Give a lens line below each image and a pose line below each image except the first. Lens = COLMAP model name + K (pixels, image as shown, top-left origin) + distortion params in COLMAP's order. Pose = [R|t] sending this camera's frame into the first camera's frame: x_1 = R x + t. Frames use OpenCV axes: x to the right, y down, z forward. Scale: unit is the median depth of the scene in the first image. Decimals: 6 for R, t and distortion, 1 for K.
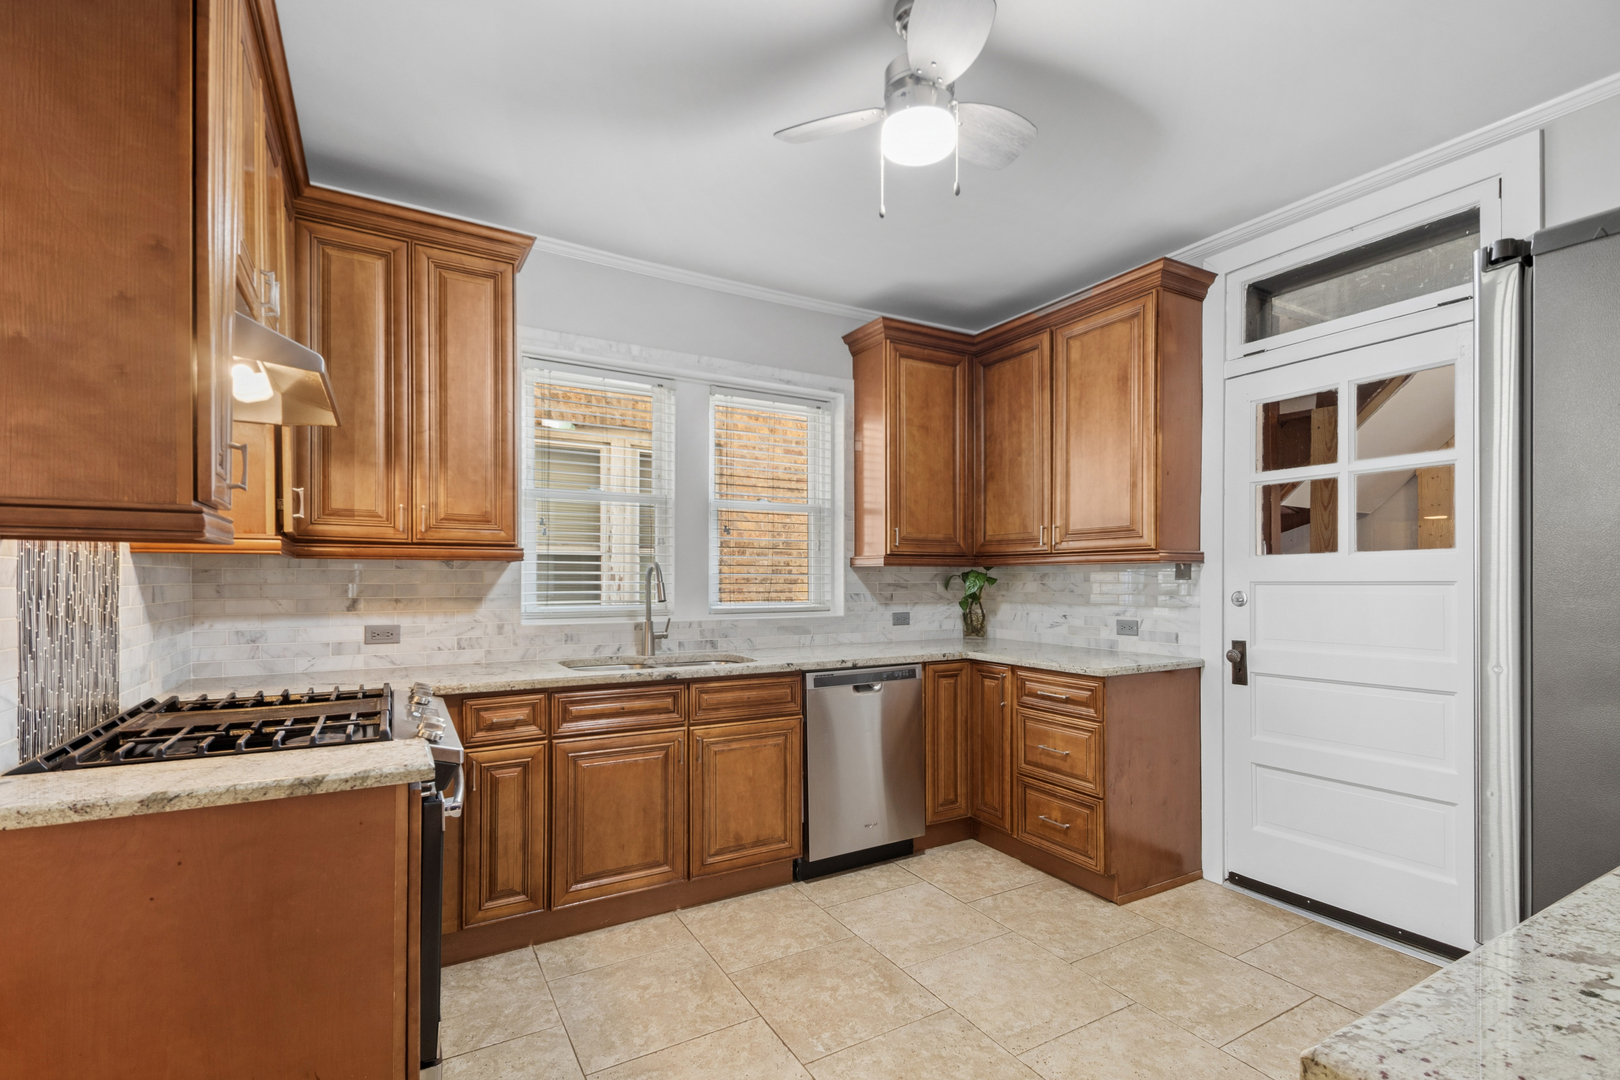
lens RADIAL K [[740.9, 0, 816.9], [0, 740.9, 571.3], [0, 0, 1]] dist [0.003085, -0.000179]
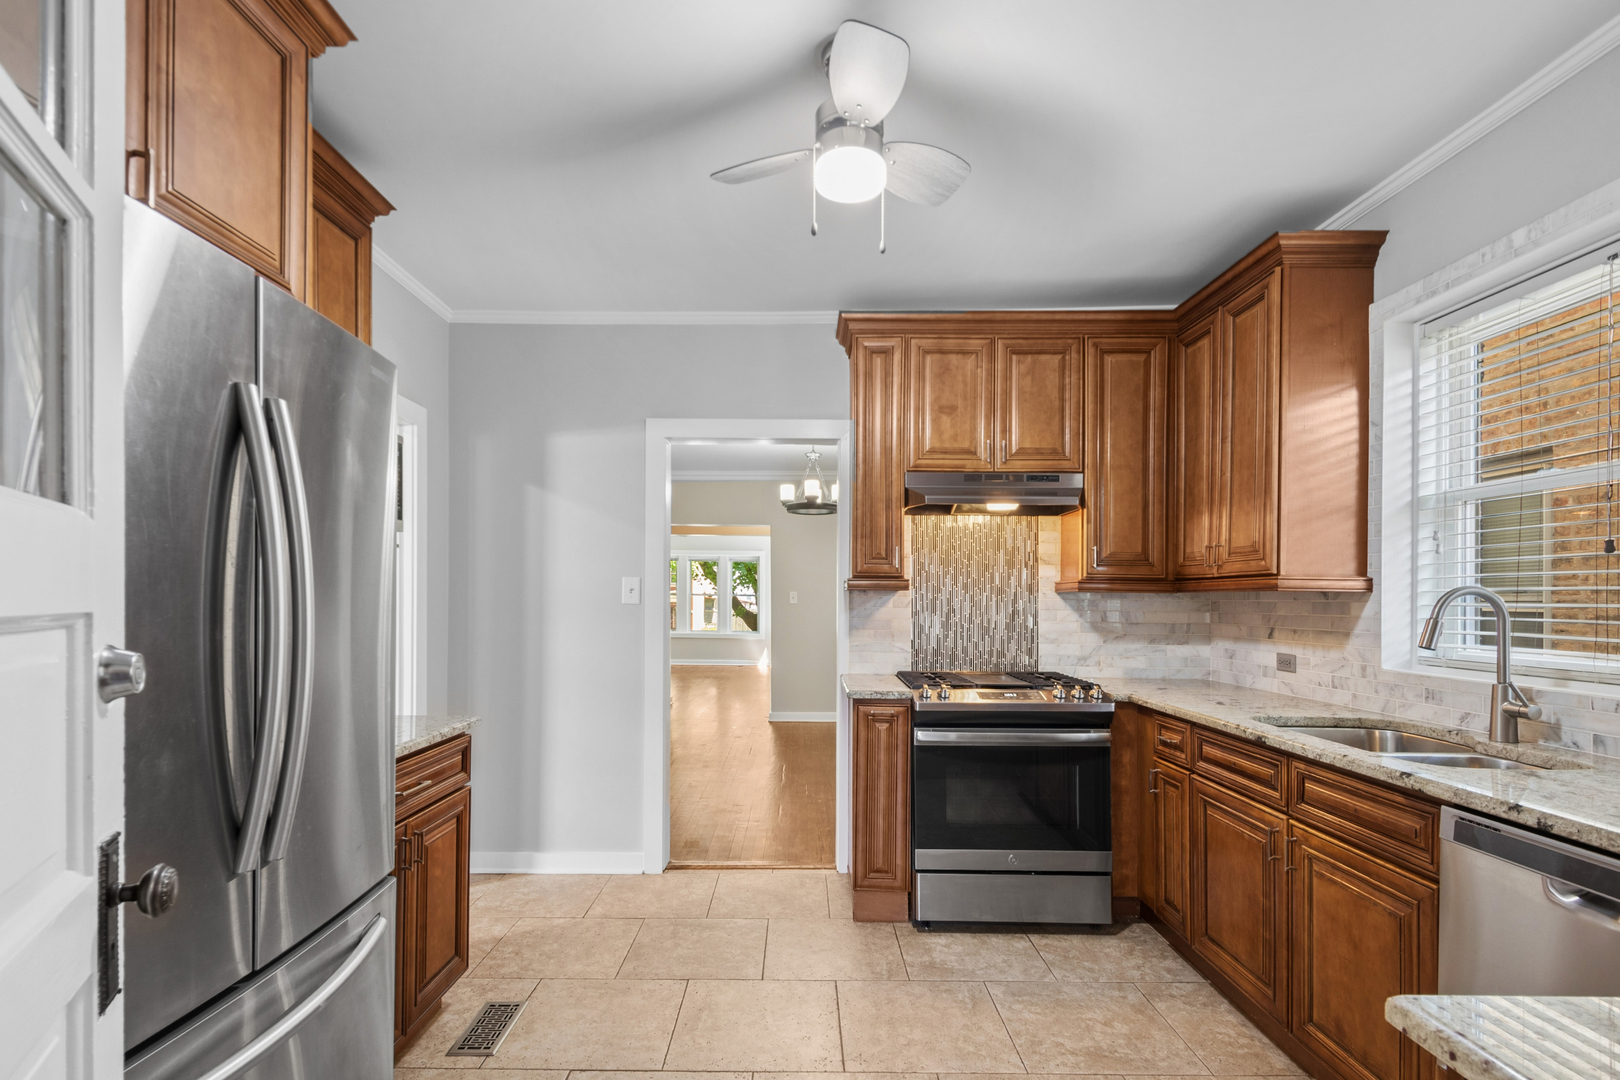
lens RADIAL K [[740.9, 0, 788.7], [0, 740.9, 603.5], [0, 0, 1]] dist [0.003085, -0.000179]
pose [[-0.508078, -0.001869, -0.861309, 0.655800], [-0.001228, 0.999998, -0.001445, 0.003131], [0.861310, 0.000323, -0.508079, 0.893208]]
